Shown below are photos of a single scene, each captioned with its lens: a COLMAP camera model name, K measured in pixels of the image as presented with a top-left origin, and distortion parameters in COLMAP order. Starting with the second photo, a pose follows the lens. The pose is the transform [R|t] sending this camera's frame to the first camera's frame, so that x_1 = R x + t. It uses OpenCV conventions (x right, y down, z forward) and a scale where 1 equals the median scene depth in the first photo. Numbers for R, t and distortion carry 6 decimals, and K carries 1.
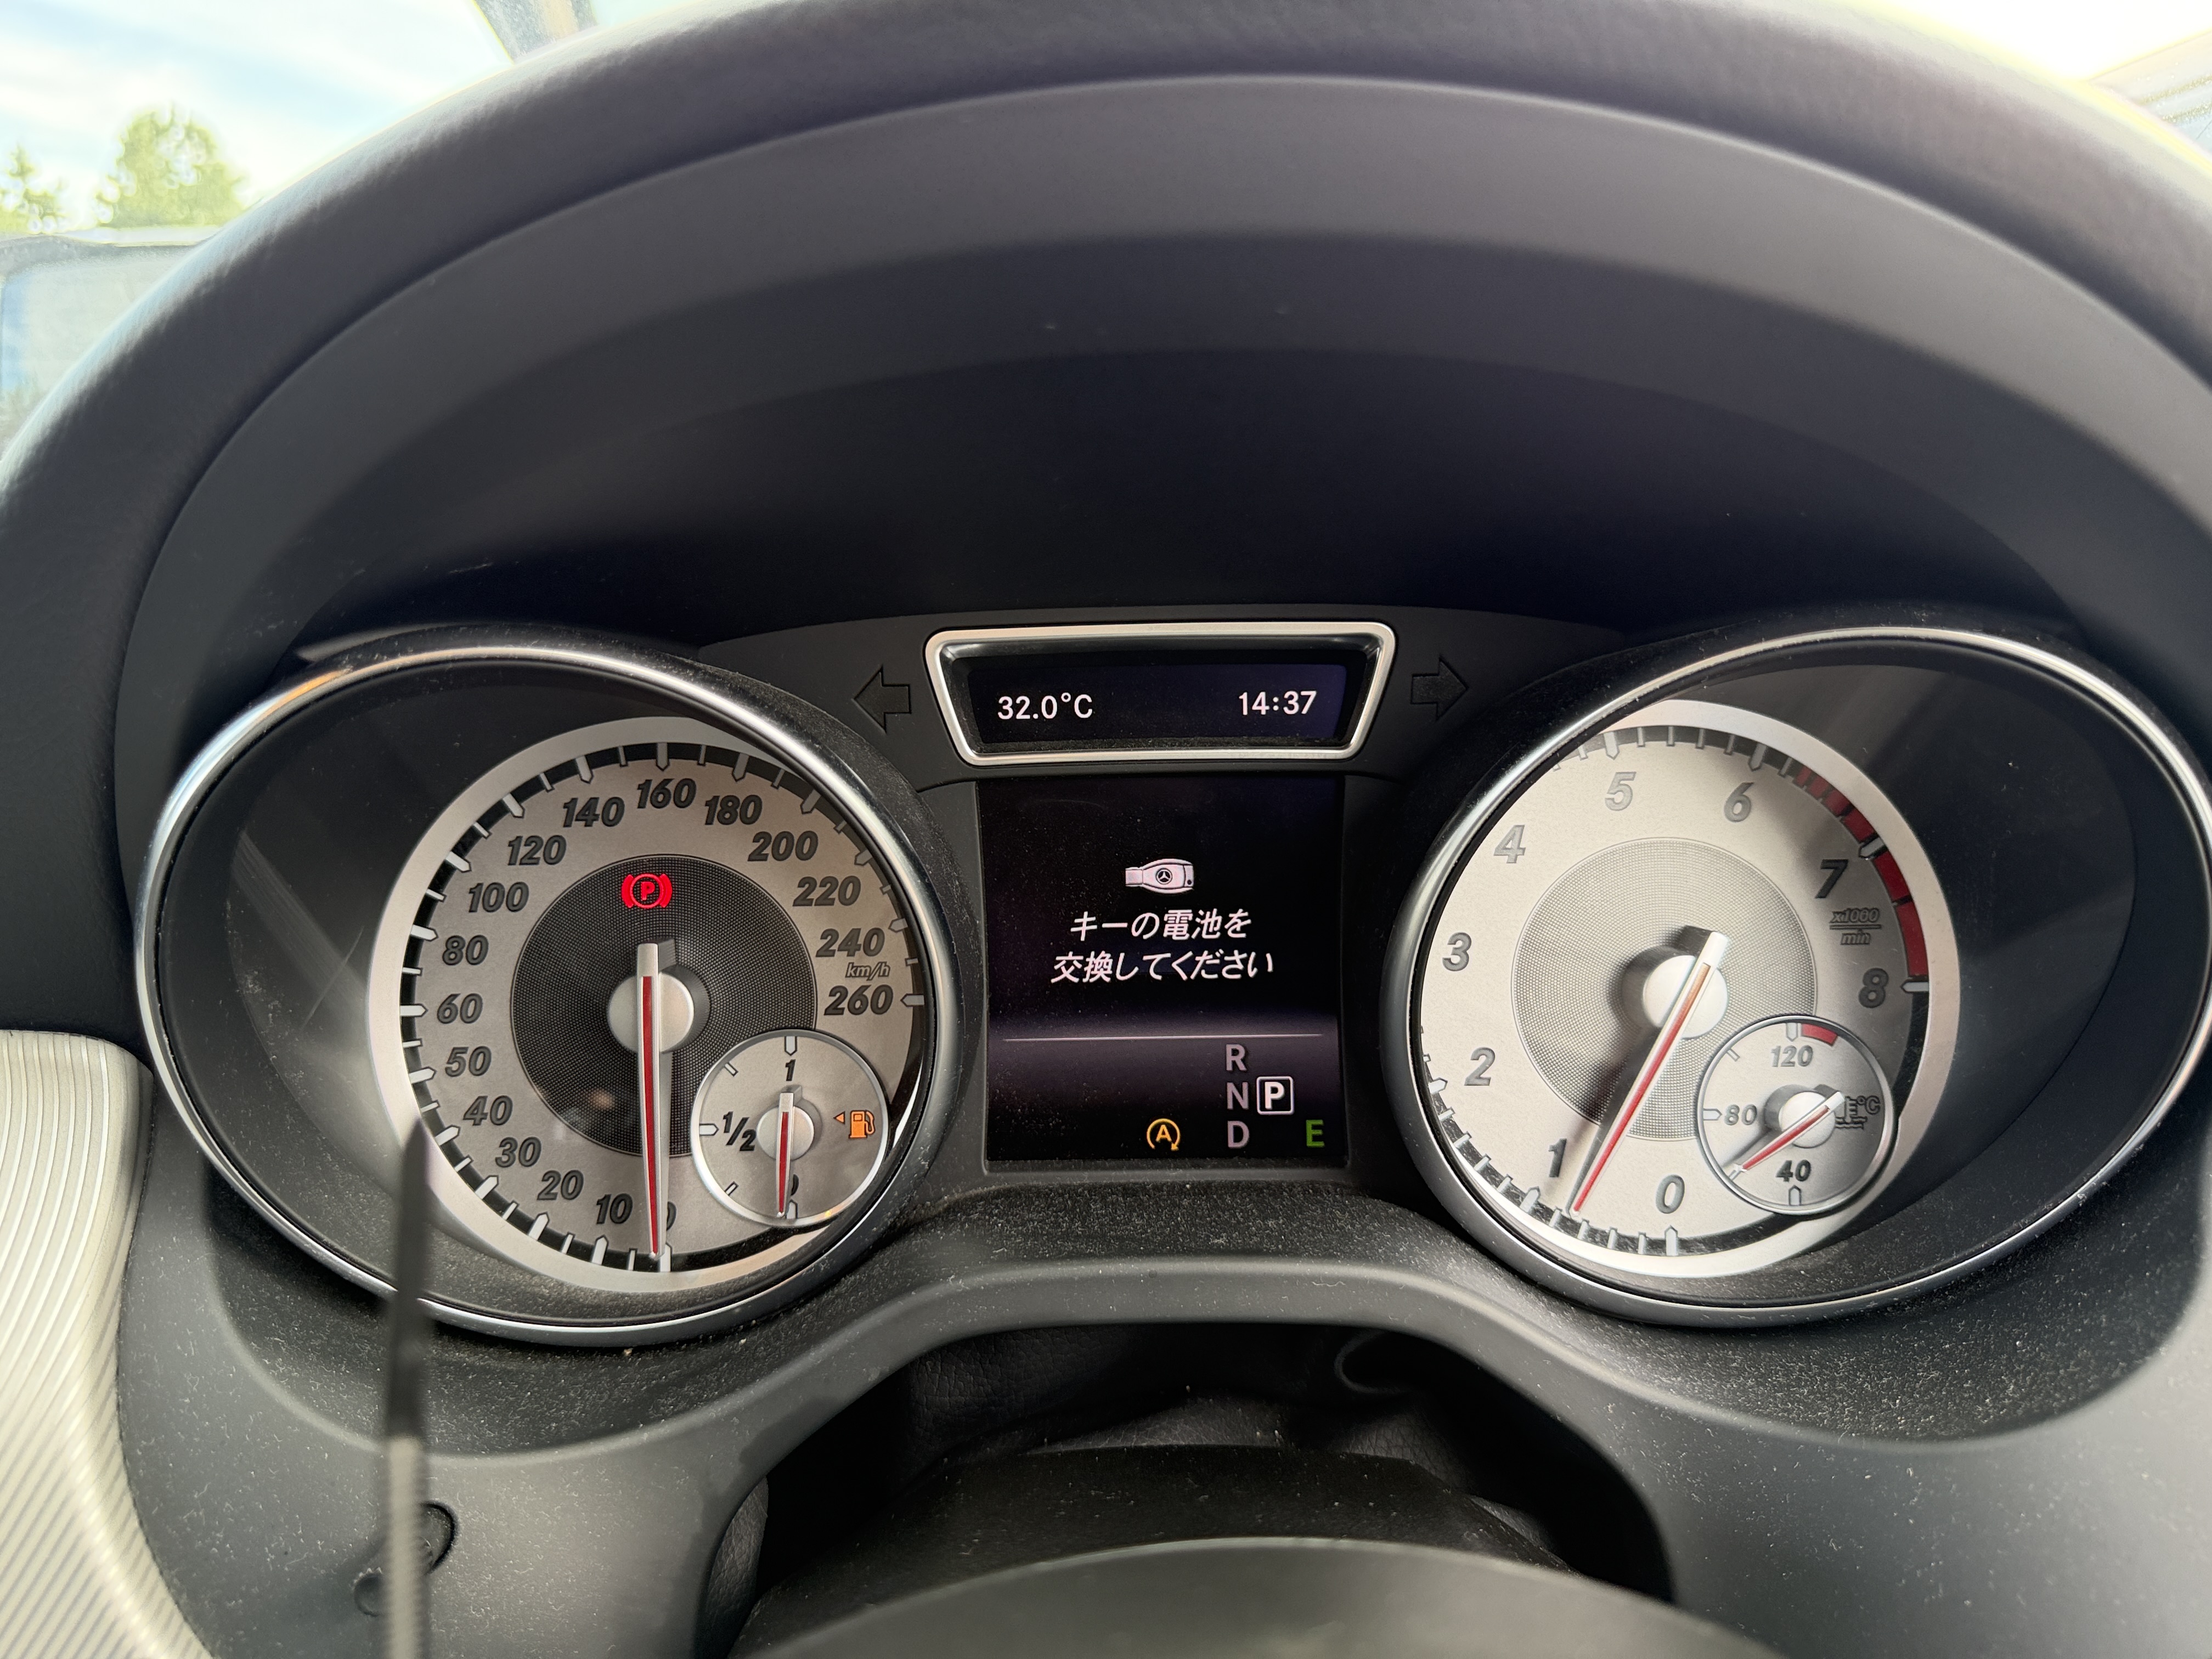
lens RADIAL K [[1581.8, 0, 1069.9], [0, 1581.8, 857.2], [0, 0, 1]] dist [0.067155, -0.083017]
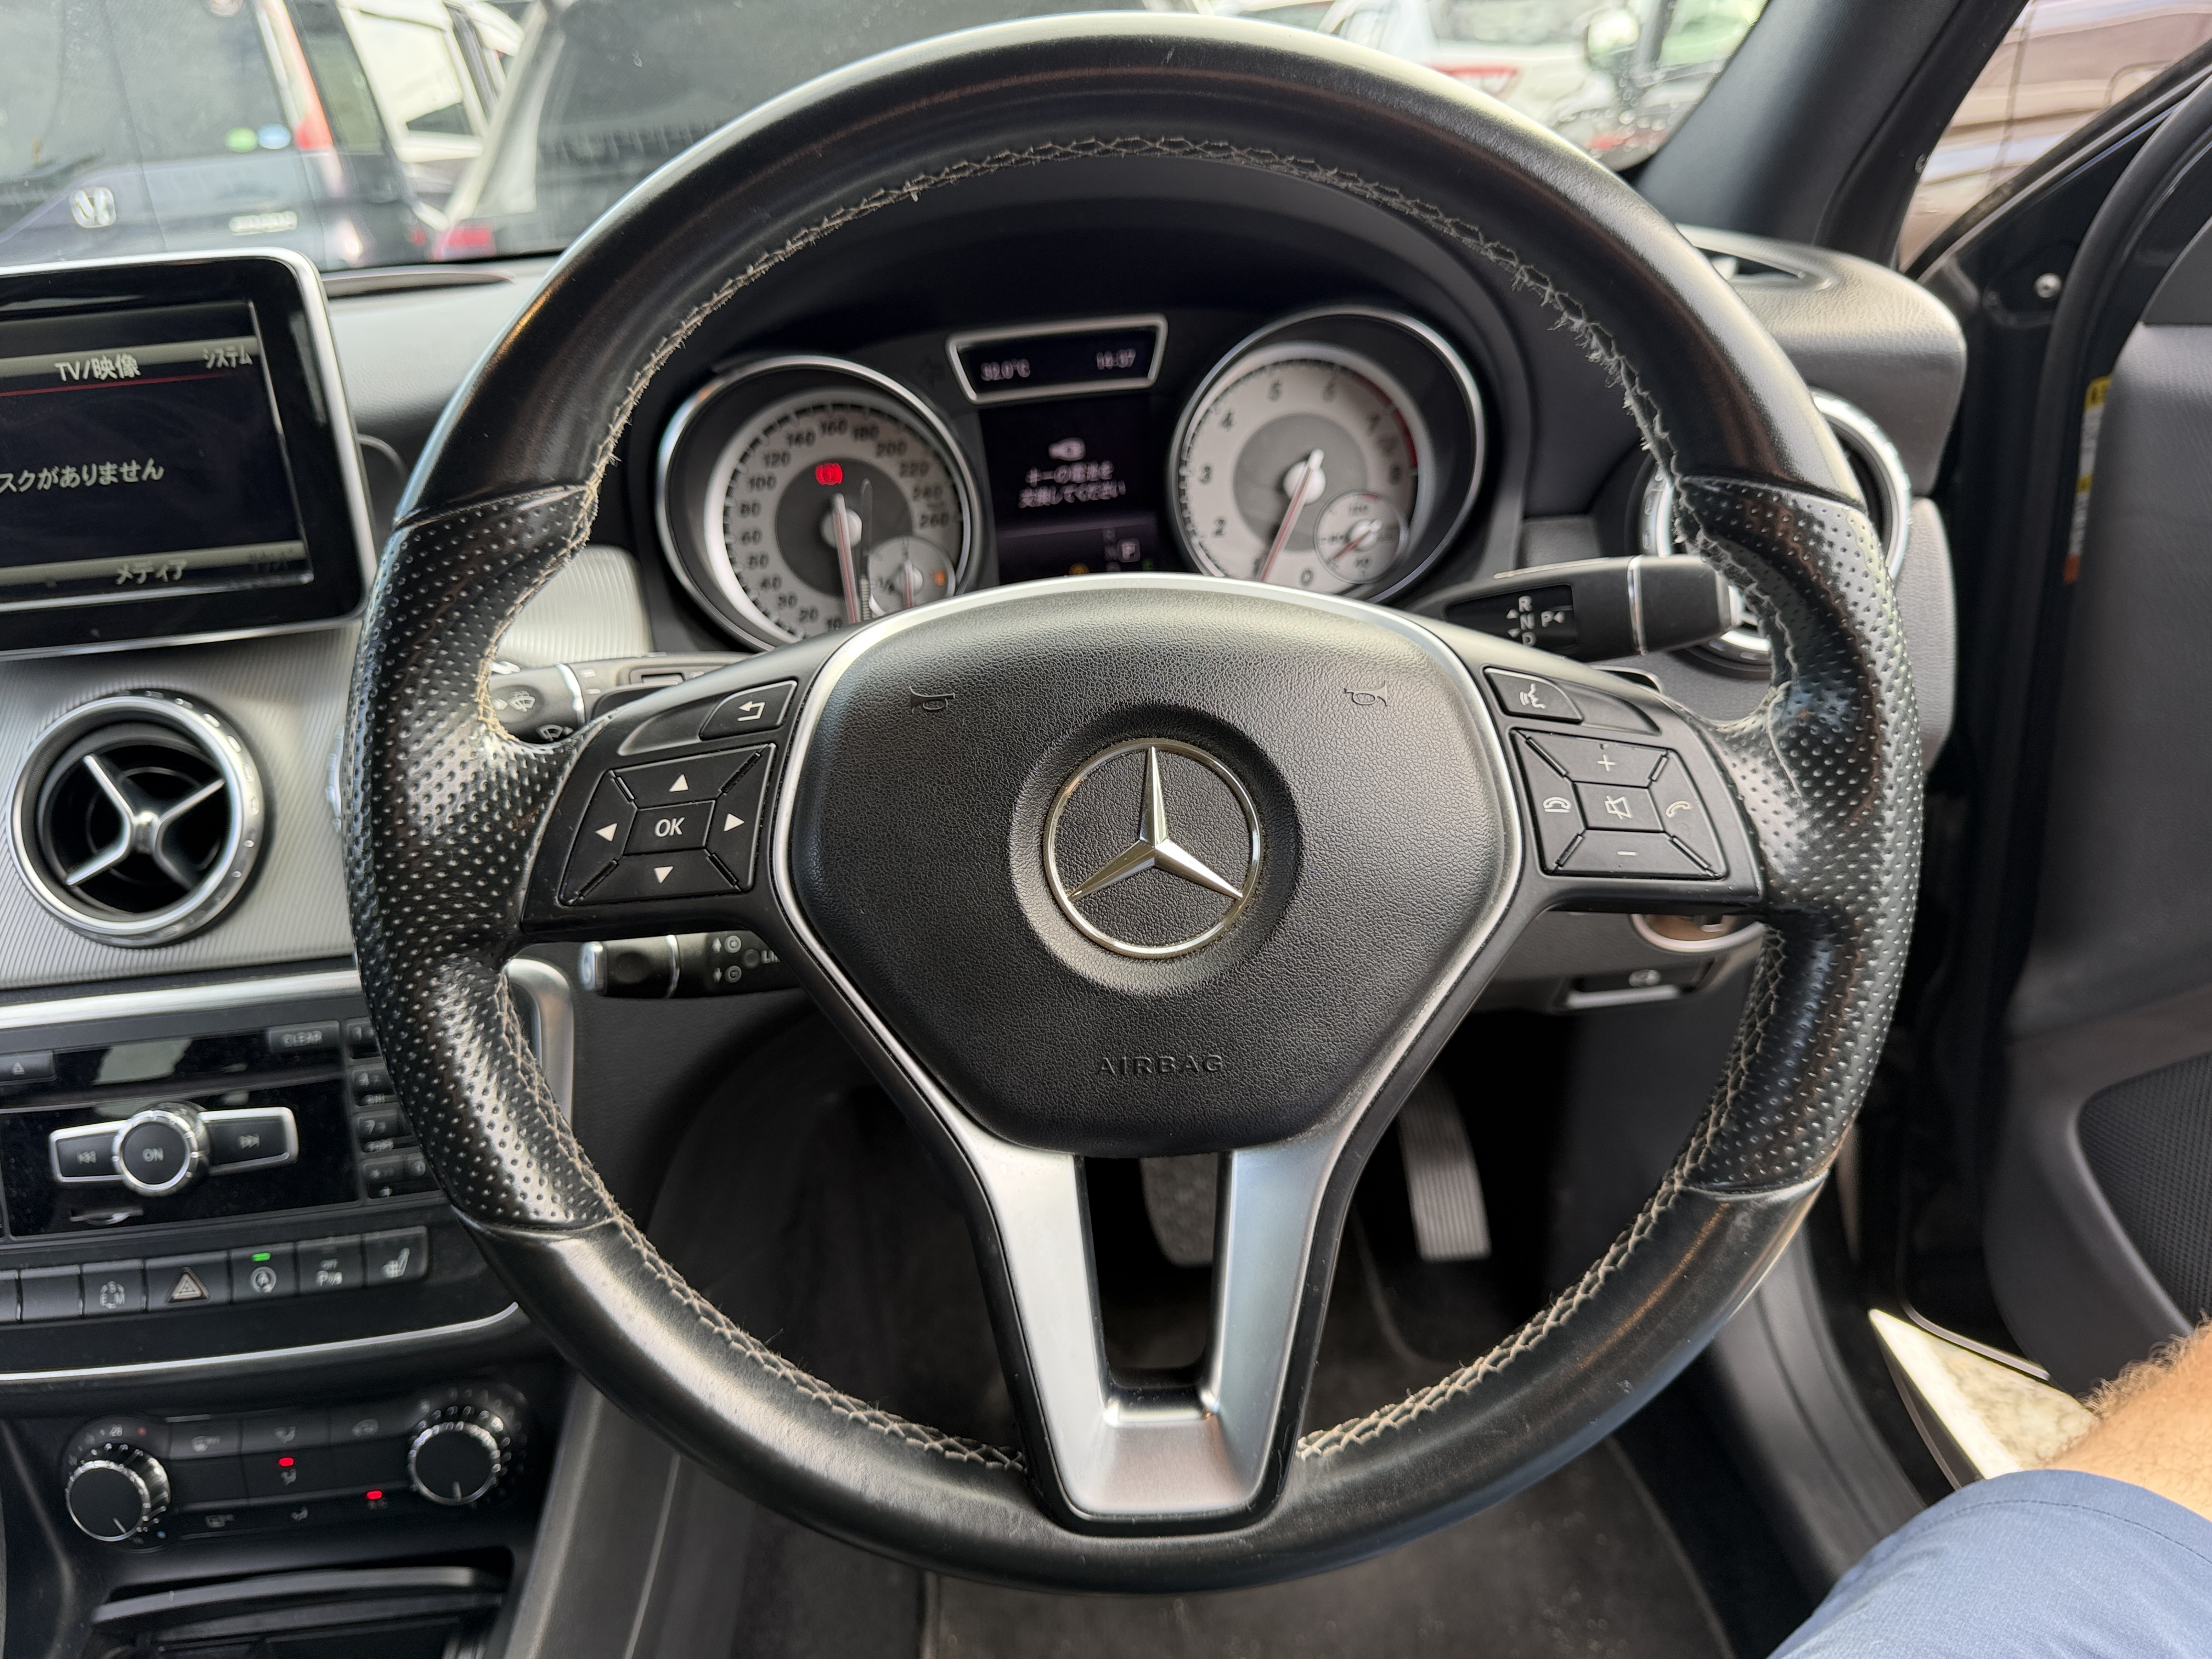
lens RADIAL K [[1581.8, 0, 1069.9], [0, 1581.8, 857.2], [0, 0, 1]] dist [0.067155, -0.083017]
pose [[0.994932, -0.091125, 0.042501, -0.082138], [0.081459, 0.978285, 0.190587, 0.144331], [-0.058945, -0.186159, 0.980750, -1.220276]]
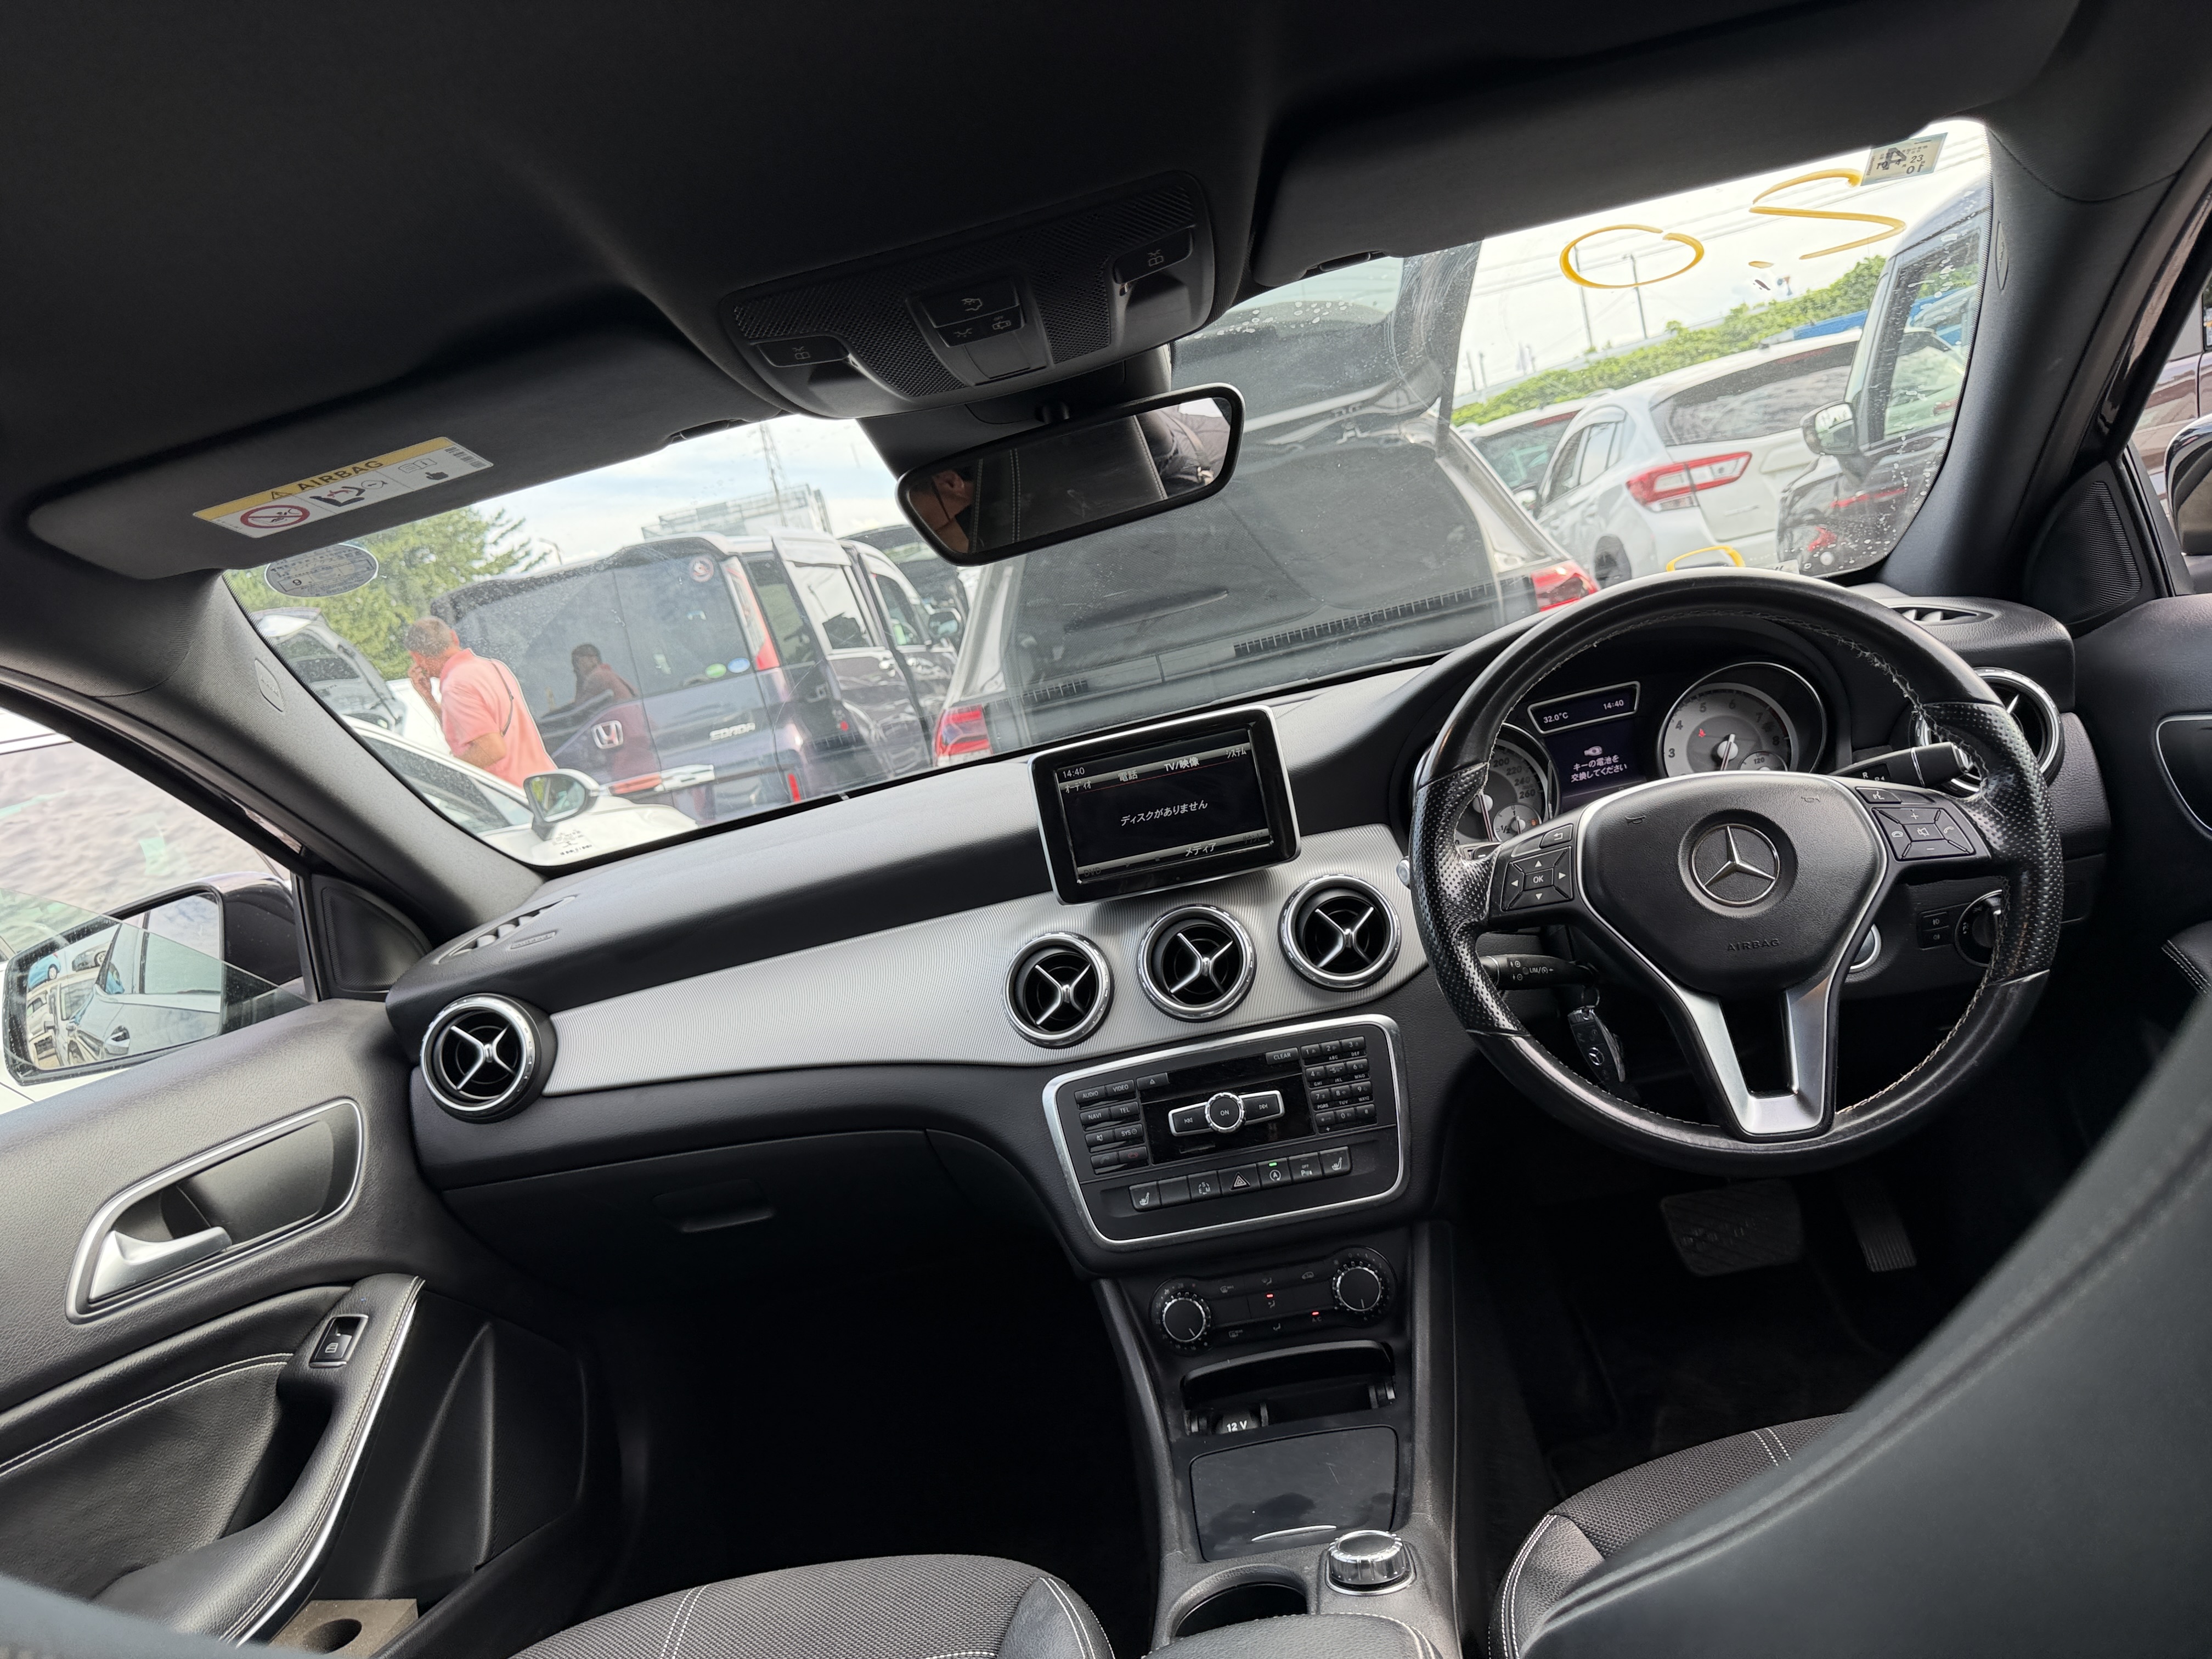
lens RADIAL K [[1581.8, 0, 1069.9], [0, 1581.8, 857.2], [0, 0, 1]] dist [0.067155, -0.083017]
pose [[0.975439, -0.195061, -0.102324, -0.925794], [0.187577, 0.979119, -0.078358, 0.360151], [0.115472, 0.057239, 0.991660, -3.333329]]
